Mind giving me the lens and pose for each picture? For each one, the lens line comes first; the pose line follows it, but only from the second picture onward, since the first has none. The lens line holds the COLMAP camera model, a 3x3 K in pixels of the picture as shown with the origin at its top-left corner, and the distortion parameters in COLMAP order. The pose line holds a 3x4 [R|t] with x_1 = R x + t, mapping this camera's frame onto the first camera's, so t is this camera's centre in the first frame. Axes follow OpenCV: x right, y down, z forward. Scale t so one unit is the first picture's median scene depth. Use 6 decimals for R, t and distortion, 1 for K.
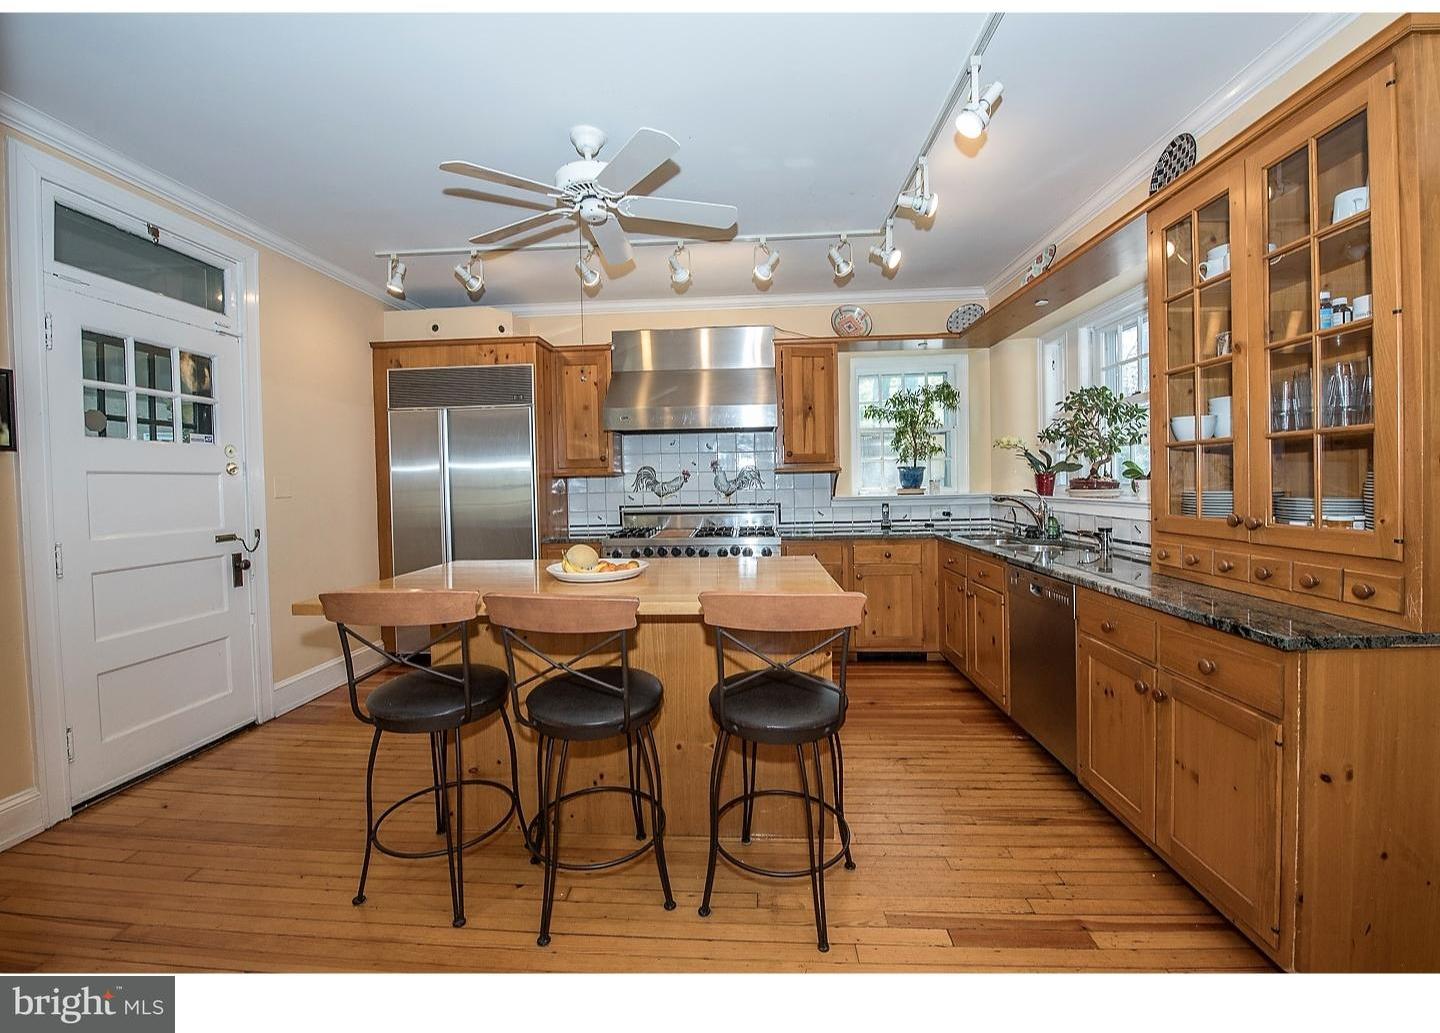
lens RADIAL K [[605.7, 0, 715.2], [0, 605.7, 486.9], [0, 0, 1]] dist [-0.001553, -0.000007]
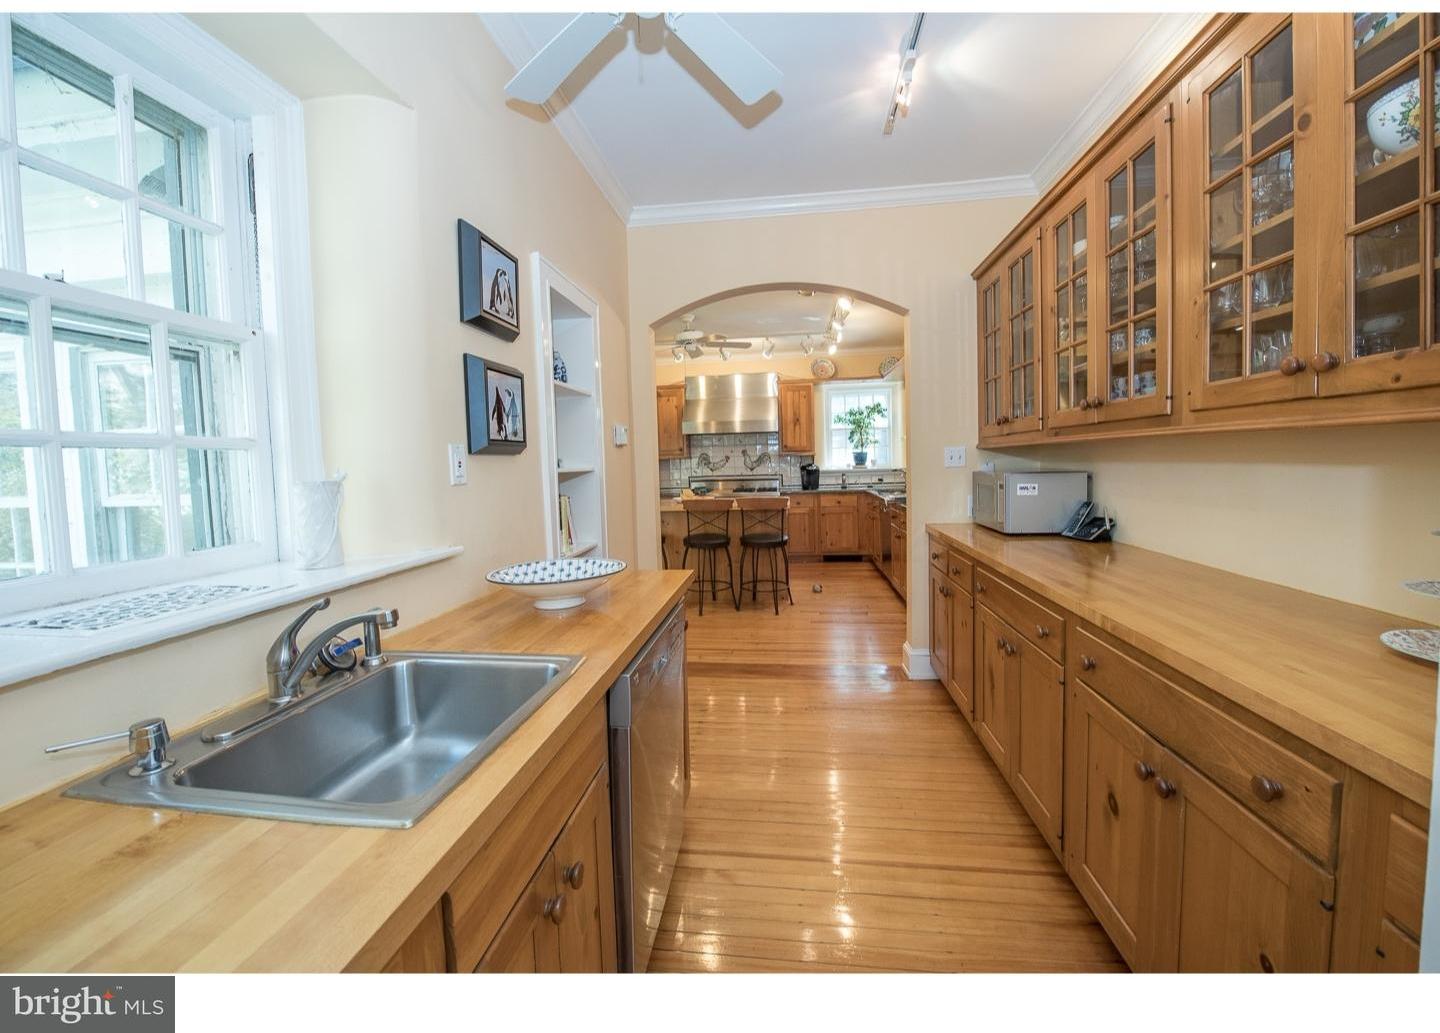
lens RADIAL K [[605.7, 0, 715.2], [0, 605.7, 486.9], [0, 0, 1]] dist [-0.001553, -0.000007]
pose [[0.998352, -0.007528, -0.056897, 0.015062], [0.010256, 0.998804, 0.047807, -0.021955], [0.056469, -0.048311, 0.997235, -0.749404]]
